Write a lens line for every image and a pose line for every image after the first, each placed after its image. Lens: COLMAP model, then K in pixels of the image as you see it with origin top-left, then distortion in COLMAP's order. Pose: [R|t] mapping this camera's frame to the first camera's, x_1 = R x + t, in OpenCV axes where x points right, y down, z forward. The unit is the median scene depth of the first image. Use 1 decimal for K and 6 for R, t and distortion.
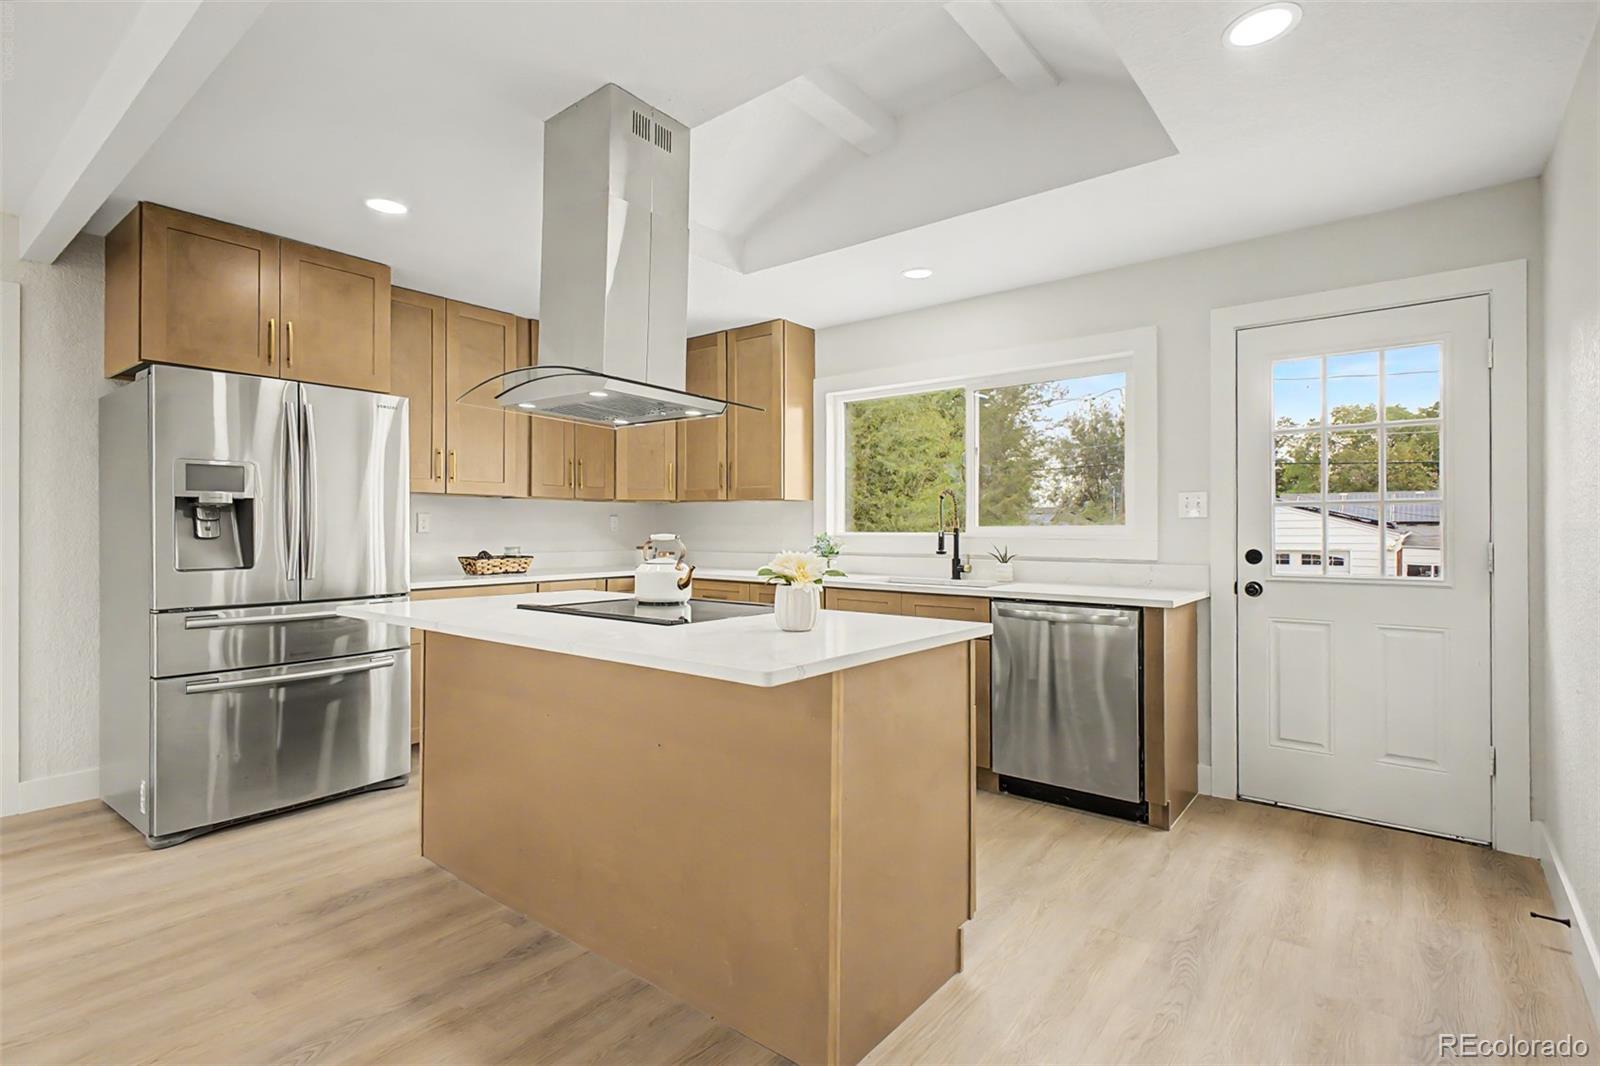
lens RADIAL K [[767.0, 0, 797.3], [0, 767.0, 533.8], [0, 0, 1]] dist [0.001330, 0.000045]
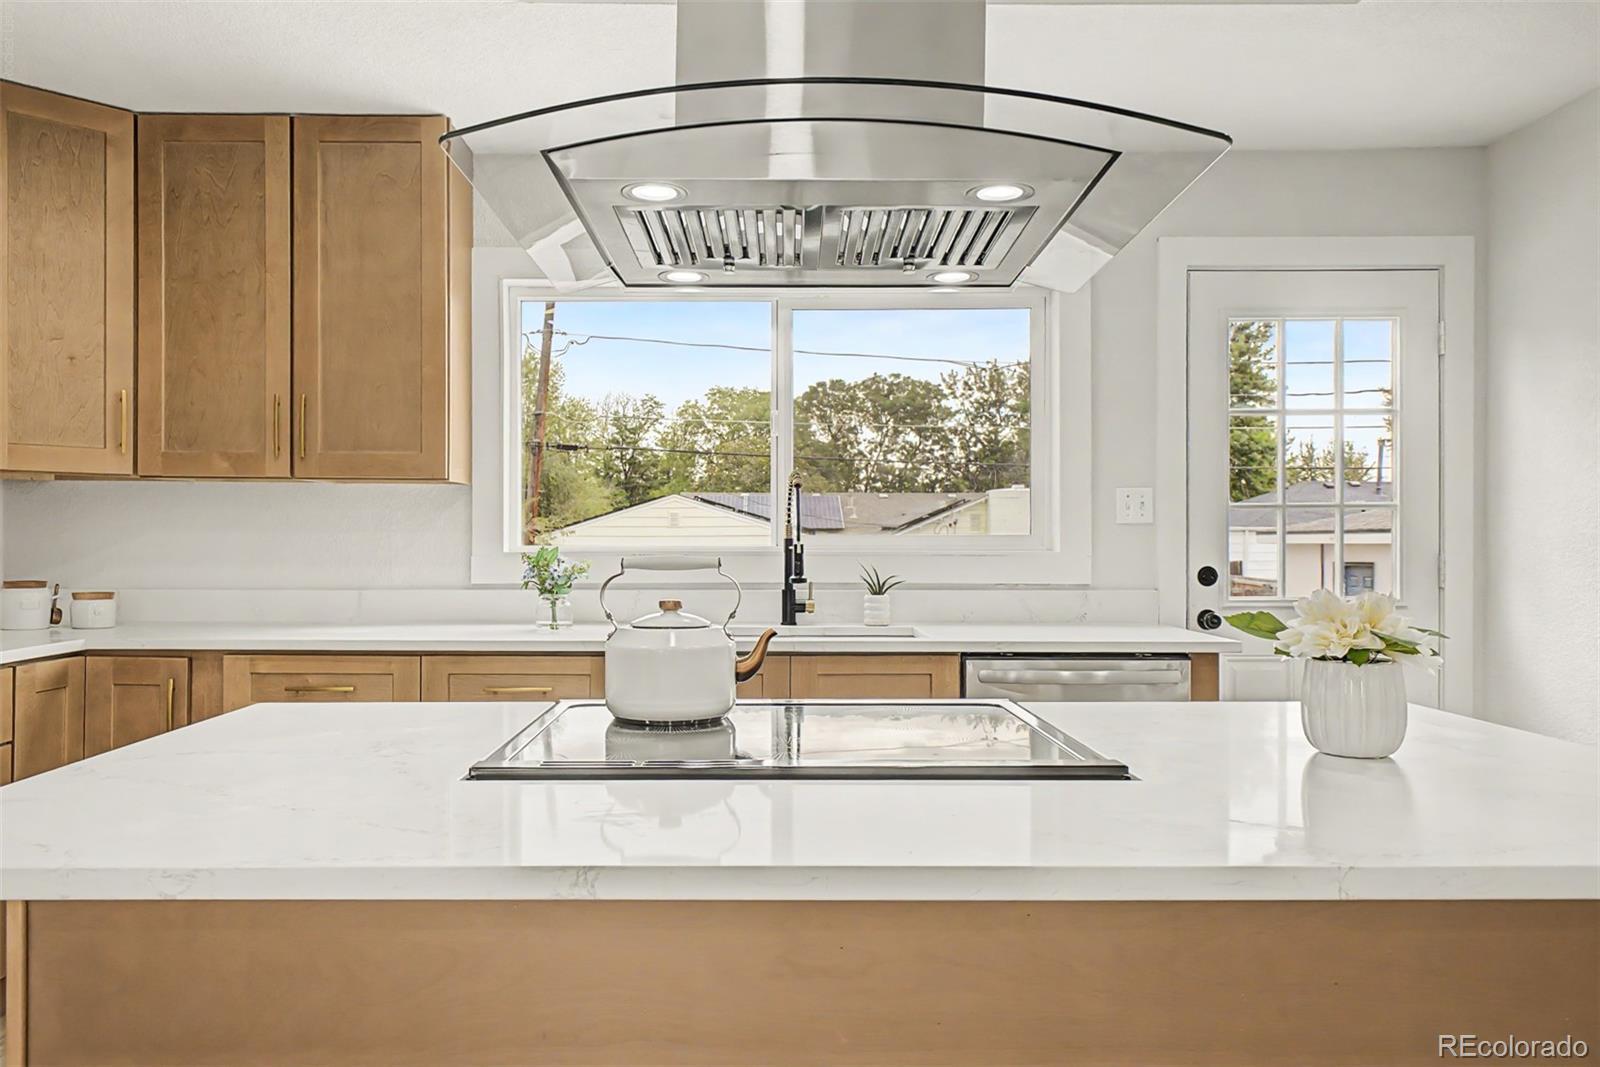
lens RADIAL K [[1137.4, 0, 788.7], [0, 1137.4, 530.7], [0, 0, 1]] dist [0.007341, 0.001712]
pose [[0.779175, 0.002467, 0.626801, -0.397531], [0.004659, 0.999942, -0.009727, -0.005223], [-0.626789, 0.010500, 0.779119, 0.372761]]
